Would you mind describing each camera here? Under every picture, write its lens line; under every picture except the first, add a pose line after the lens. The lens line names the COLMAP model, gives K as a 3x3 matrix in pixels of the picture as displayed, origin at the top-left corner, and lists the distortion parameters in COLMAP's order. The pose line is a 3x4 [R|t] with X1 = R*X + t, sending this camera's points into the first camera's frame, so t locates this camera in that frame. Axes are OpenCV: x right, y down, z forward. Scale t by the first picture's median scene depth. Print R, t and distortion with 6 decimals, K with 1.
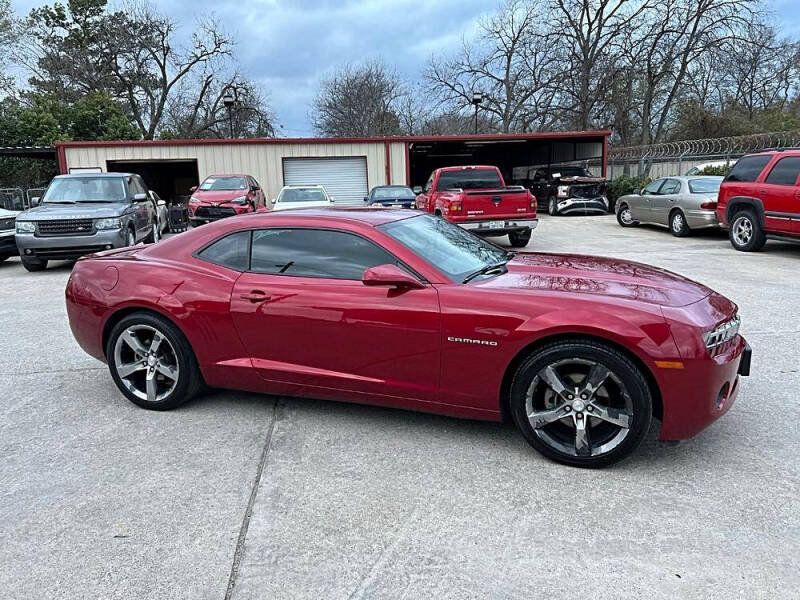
lens RADIAL K [[589.4, 0, 395.2], [0, 589.4, 300.4], [0, 0, 1]] dist [0.062423, -0.060448]
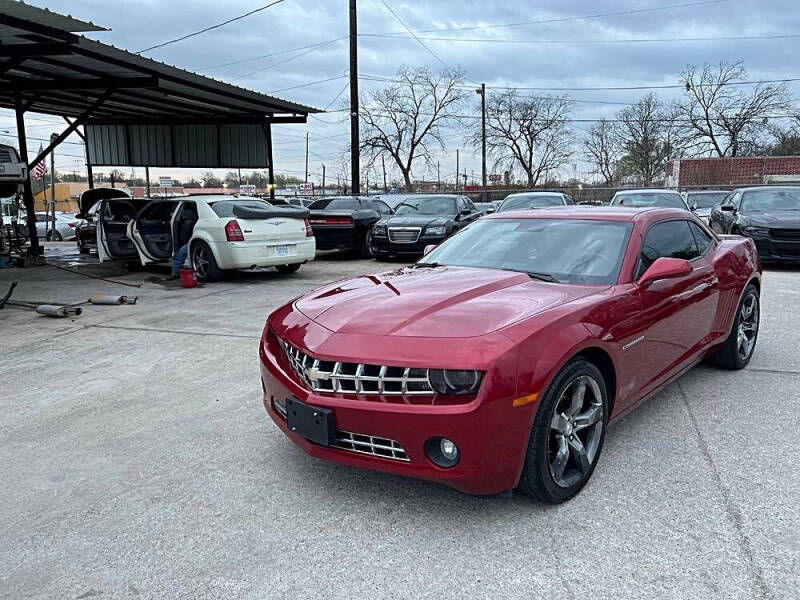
lens RADIAL K [[593.8, 0, 406.8], [0, 593.8, 305.8], [0, 0, 1]] dist [0.062315, -0.078024]
pose [[-0.390683, 0.205410, -0.897314, 0.330214], [-0.158427, 0.945236, 0.285358, -0.080087], [0.906790, 0.253644, -0.336746, 0.370438]]
